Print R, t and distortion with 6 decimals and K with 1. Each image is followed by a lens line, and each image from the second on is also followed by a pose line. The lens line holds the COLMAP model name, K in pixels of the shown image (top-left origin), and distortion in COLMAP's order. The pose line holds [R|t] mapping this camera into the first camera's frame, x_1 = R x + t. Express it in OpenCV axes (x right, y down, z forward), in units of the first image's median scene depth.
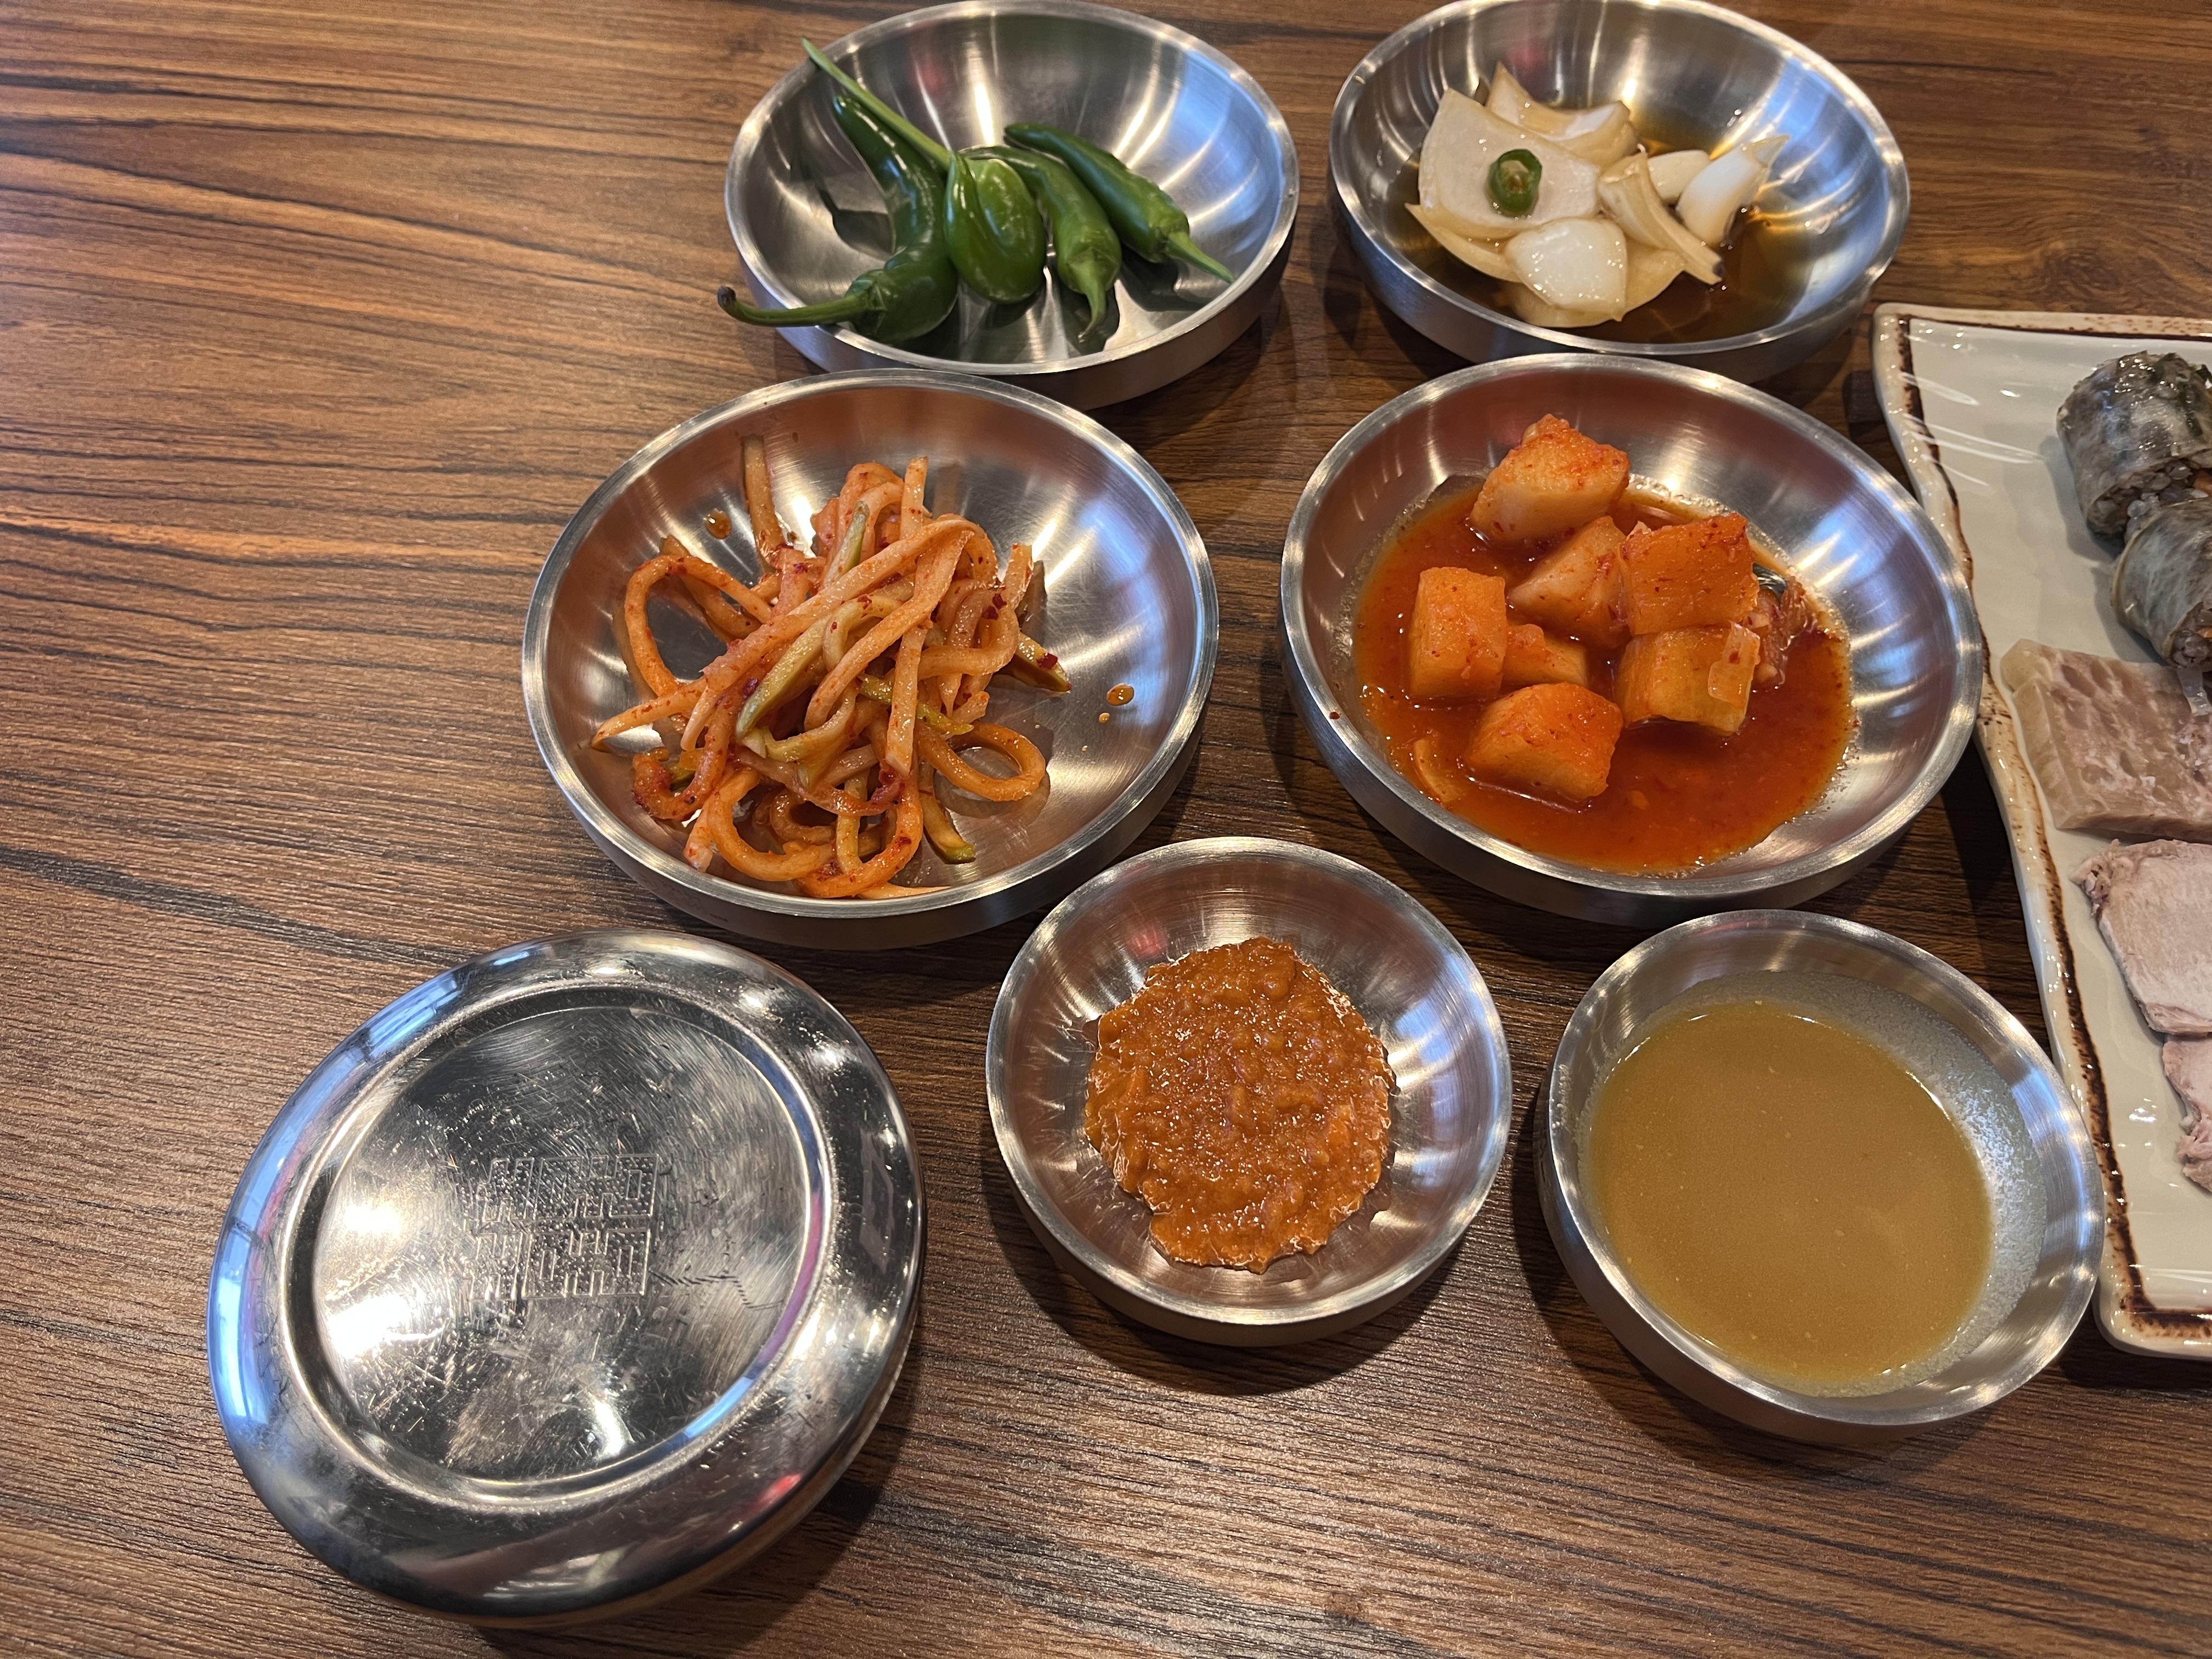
lens RADIAL K [[1718.5, 0, 1098.8], [0, 1718.5, 823.0], [0, 0, 1]] dist [0.067415, -0.116853]
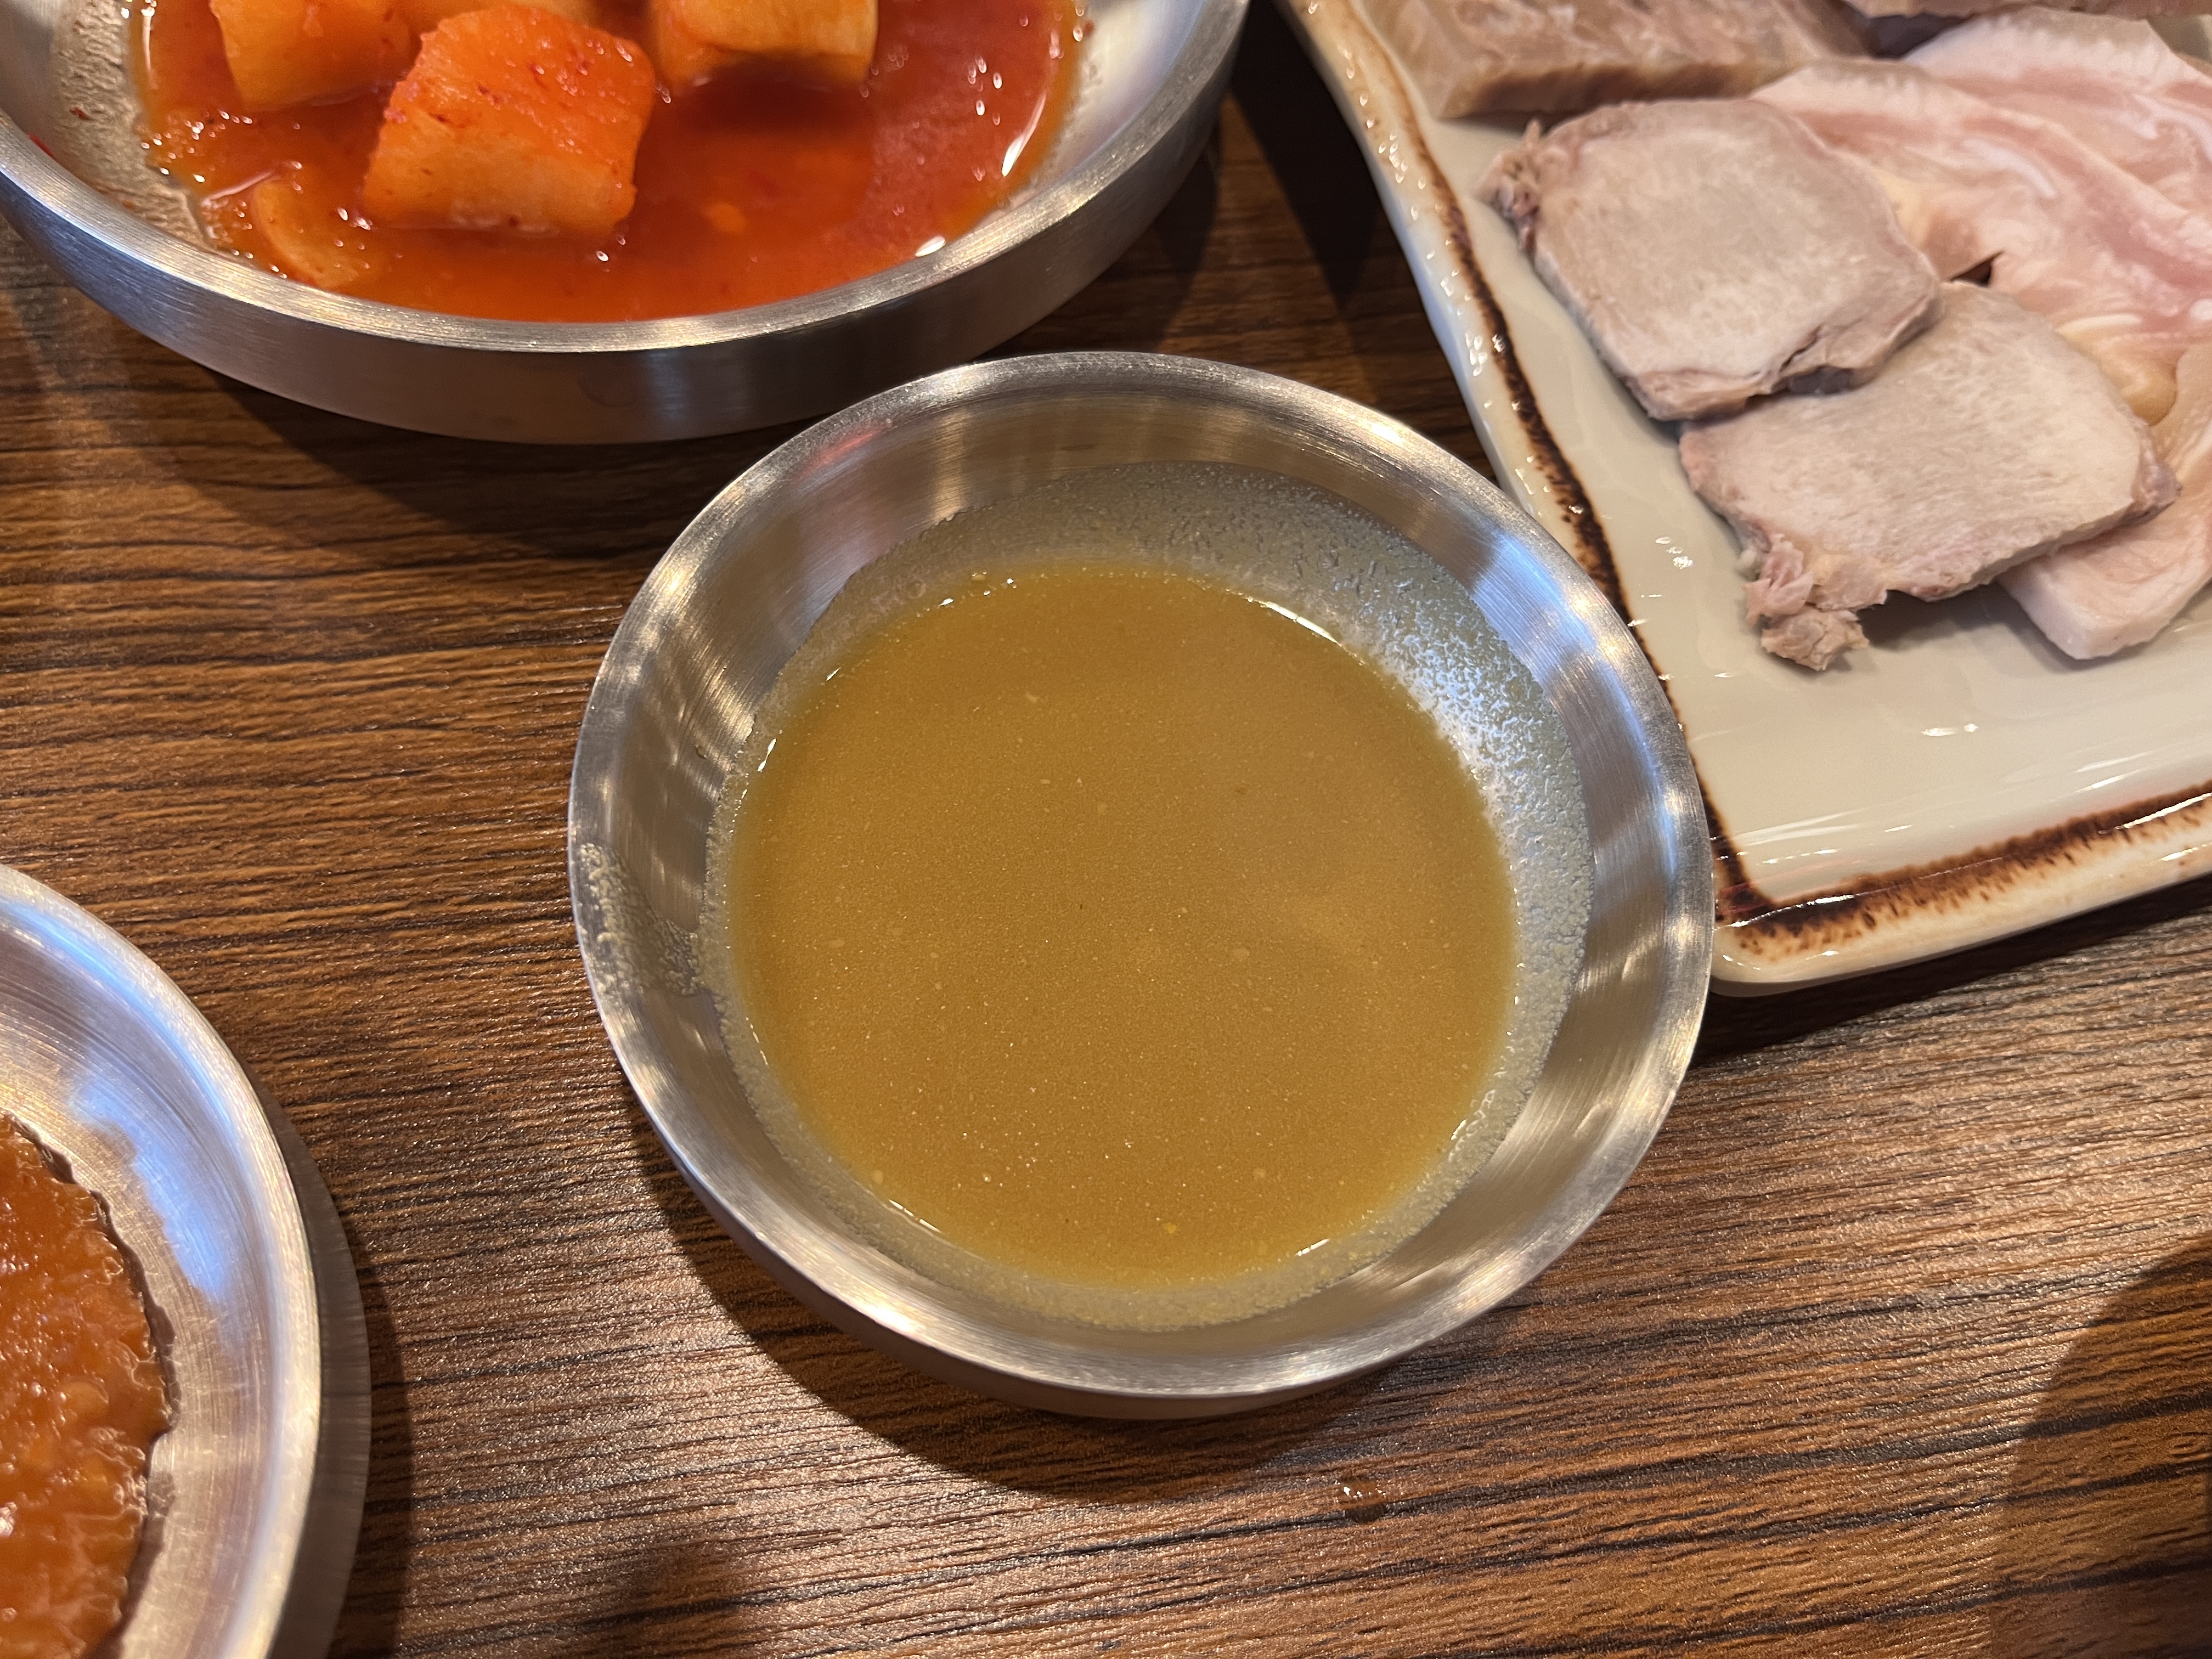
lens RADIAL K [[1812.4, 0, 1085.0], [0, 1812.4, 817.0], [0, 0, 1]] dist [0.038331, -0.126028]
pose [[0.935971, -0.251877, 0.245999, 0.236655], [0.224411, 0.965181, 0.134410, 0.110959], [-0.271288, -0.070599, 0.959905, 0.436526]]
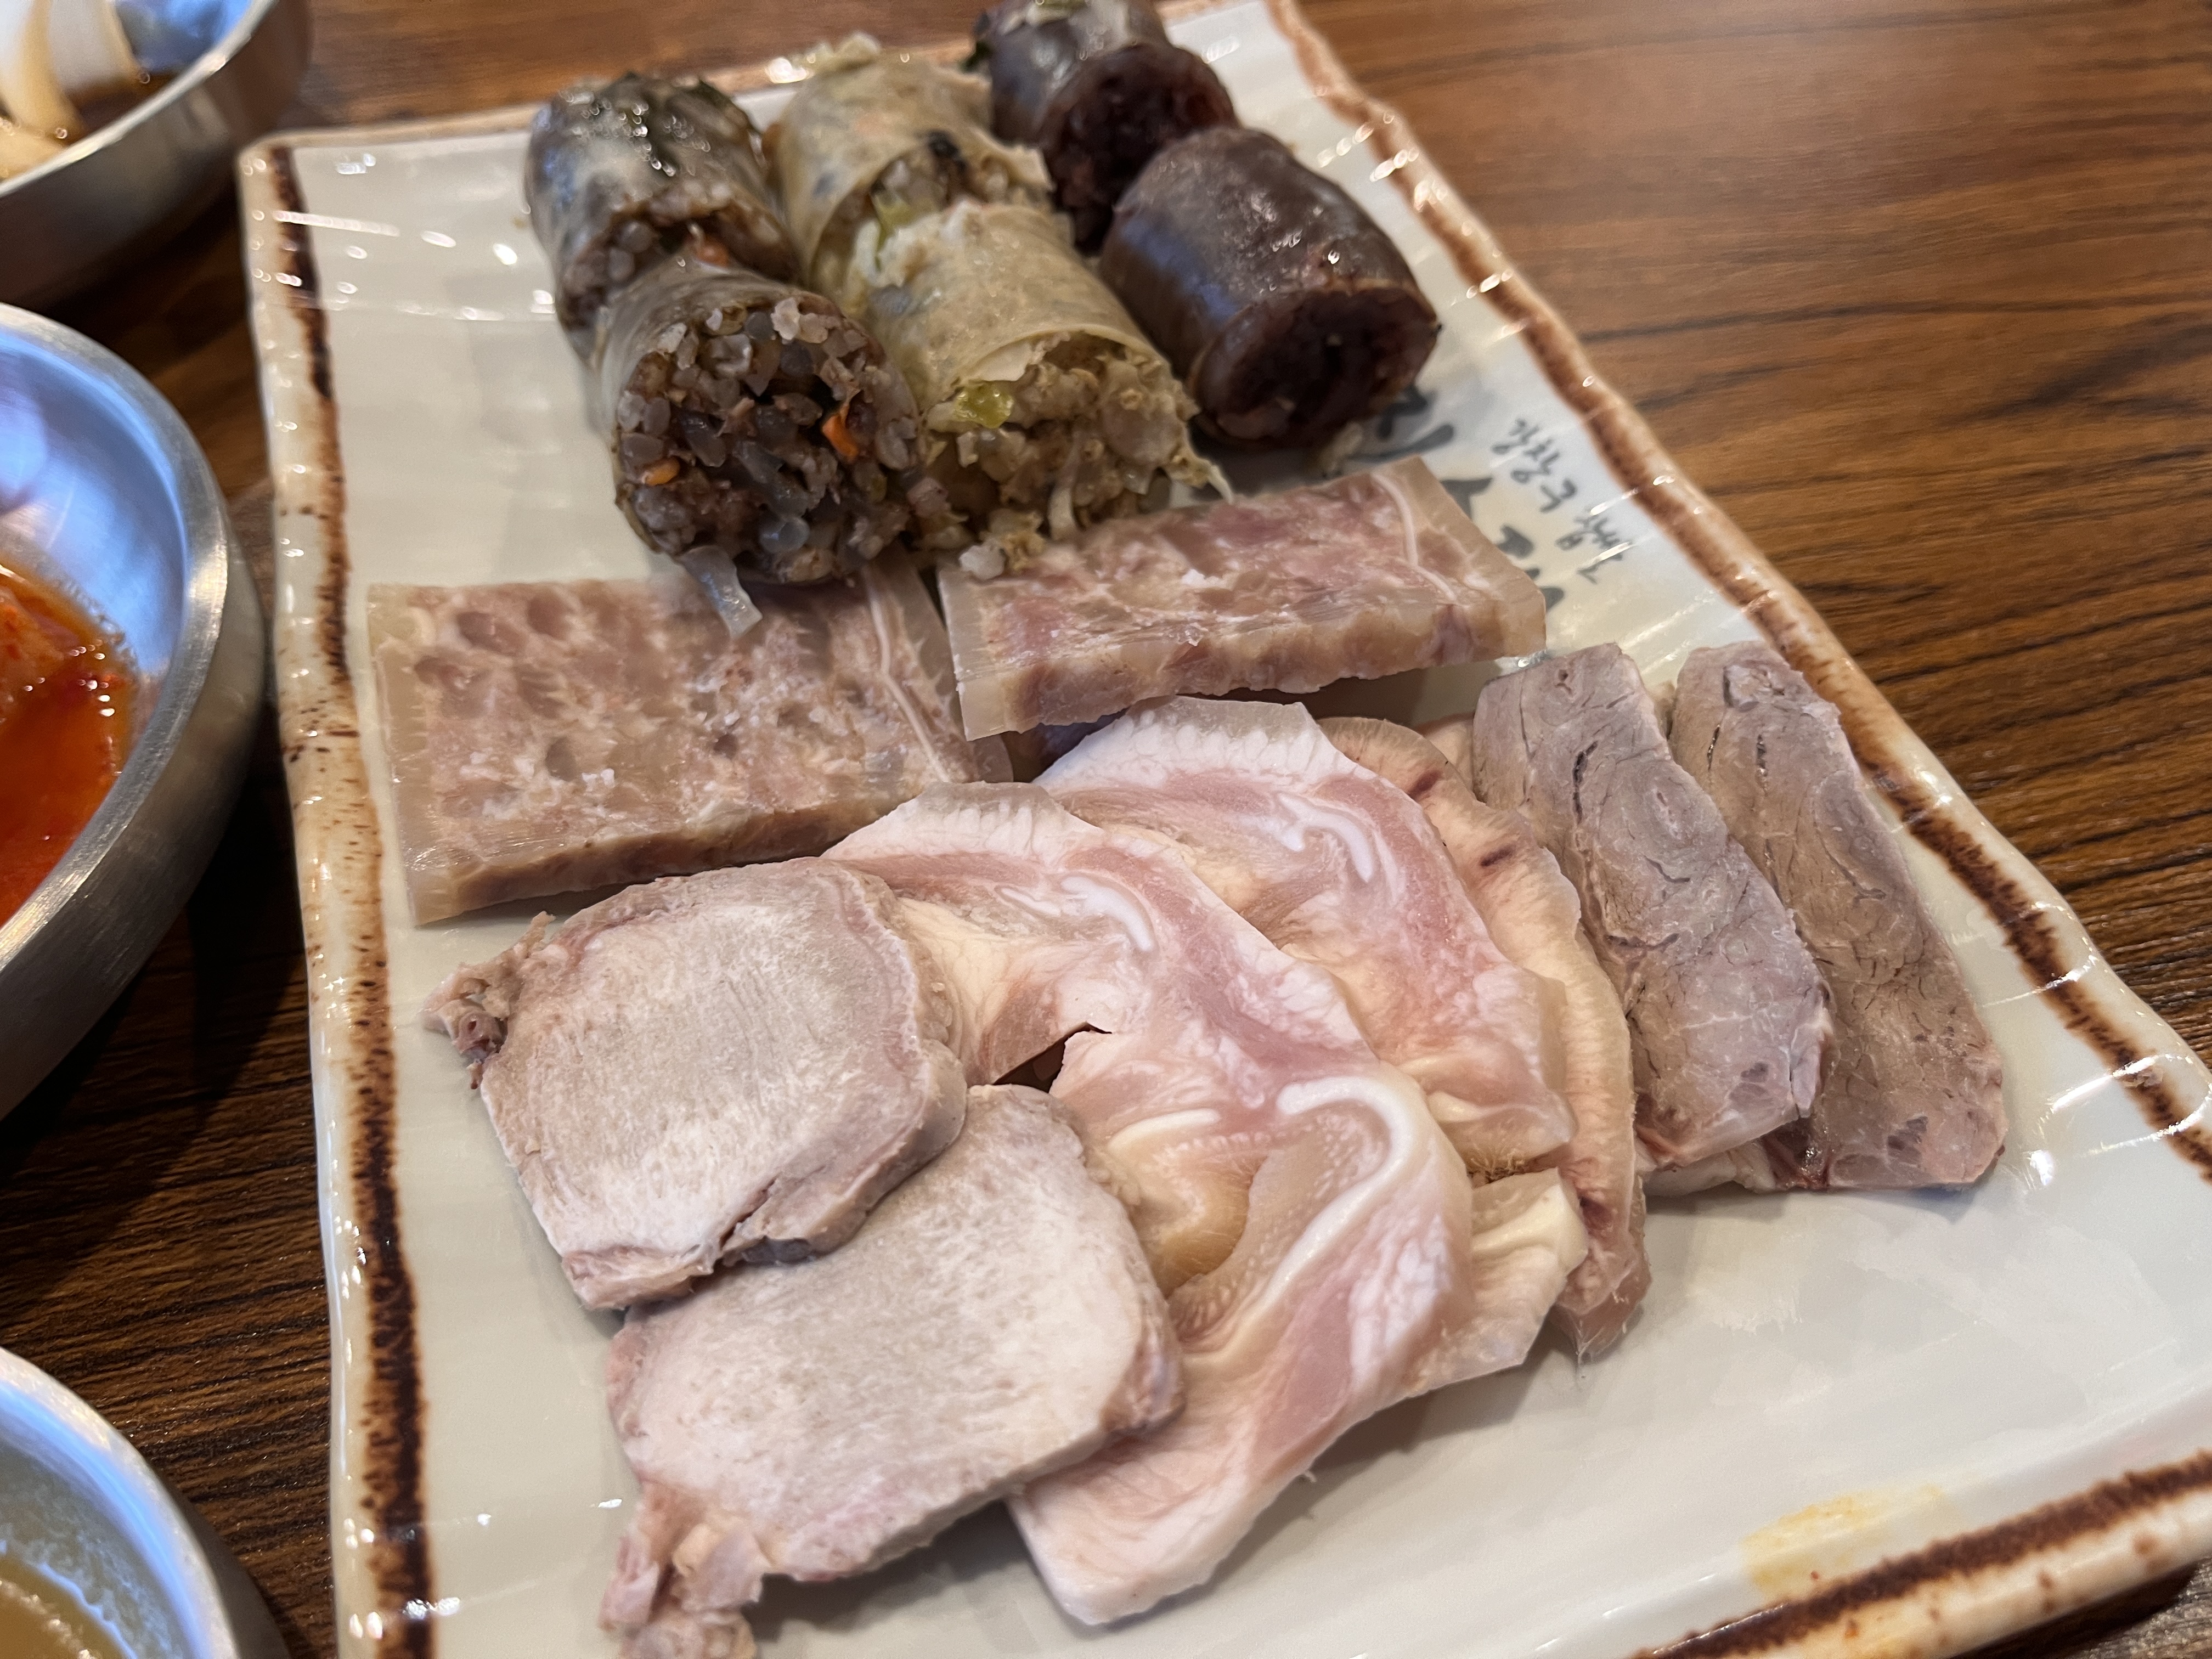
lens RADIAL K [[1812.4, 0, 1085.0], [0, 1812.4, 817.0], [0, 0, 1]] dist [0.038331, -0.126028]
pose [[0.928105, -0.275209, 0.250762, 0.581190], [0.307419, 0.946396, -0.099140, 0.076848], [-0.210036, 0.169101, 0.962959, 0.459169]]
